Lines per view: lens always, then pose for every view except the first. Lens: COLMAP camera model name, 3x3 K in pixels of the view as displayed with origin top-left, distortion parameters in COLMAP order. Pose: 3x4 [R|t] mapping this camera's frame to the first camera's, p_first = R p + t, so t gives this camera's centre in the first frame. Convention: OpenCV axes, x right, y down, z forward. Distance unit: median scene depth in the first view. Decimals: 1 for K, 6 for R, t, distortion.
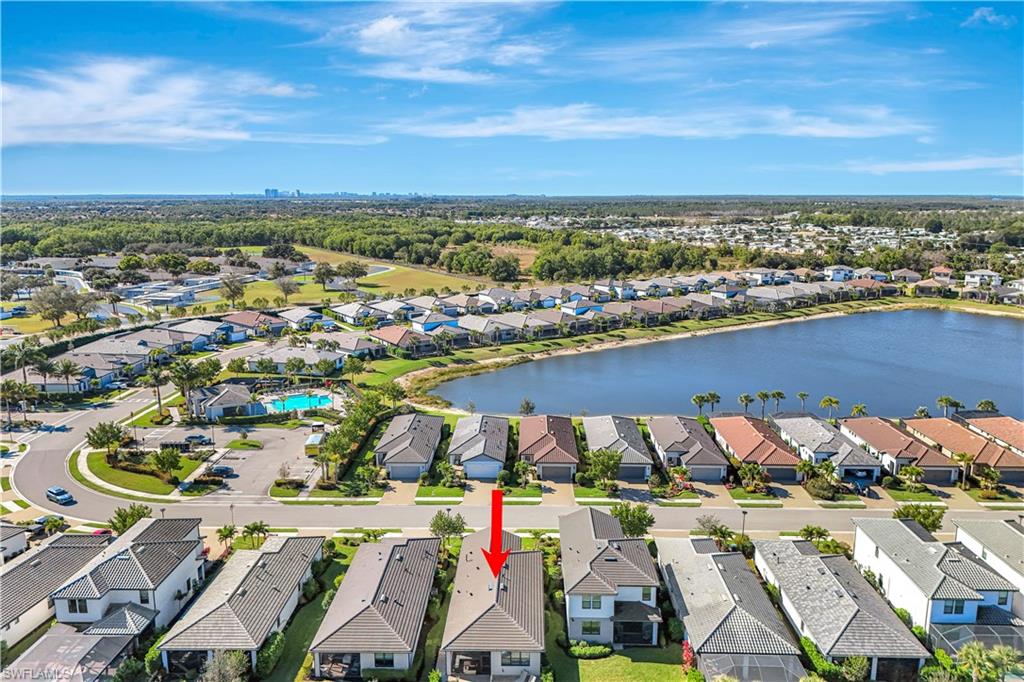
lens RADIAL K [[781.2, 0, 512.0], [0, 781.2, 341.0], [0, 0, 1]] dist [0.011162, -0.002988]
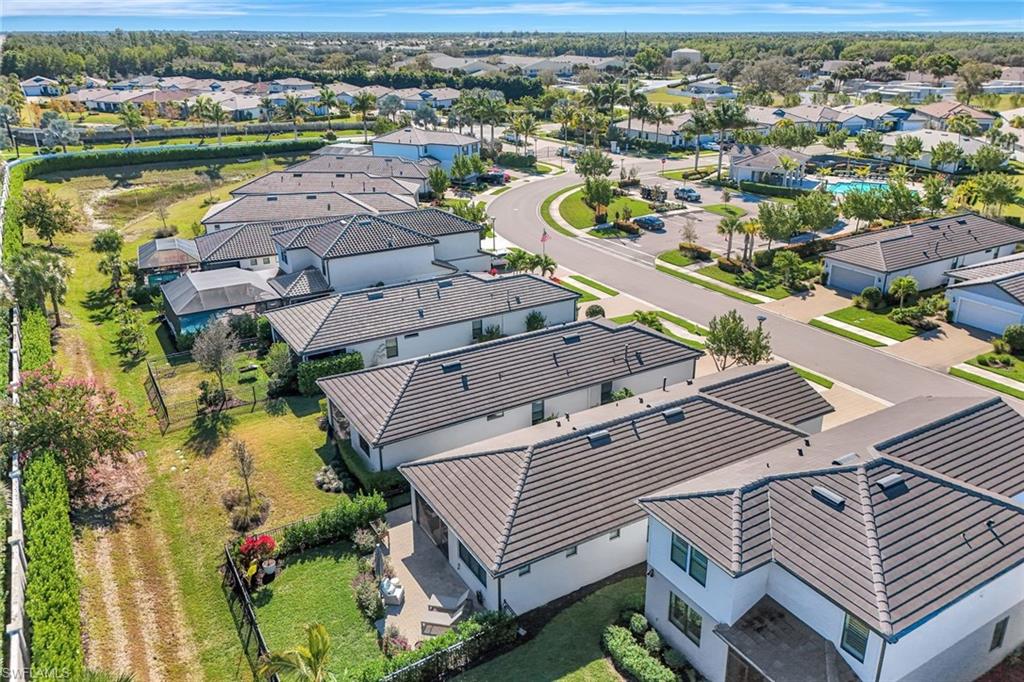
lens RADIAL K [[781.2, 0, 512.0], [0, 781.2, 341.0], [0, 0, 1]] dist [0.011162, -0.002988]
pose [[0.527103, 0.313522, -0.789852, 0.209577], [-0.165961, 0.949536, 0.266154, 0.099751], [0.833439, -0.009206, 0.552535, 0.478718]]
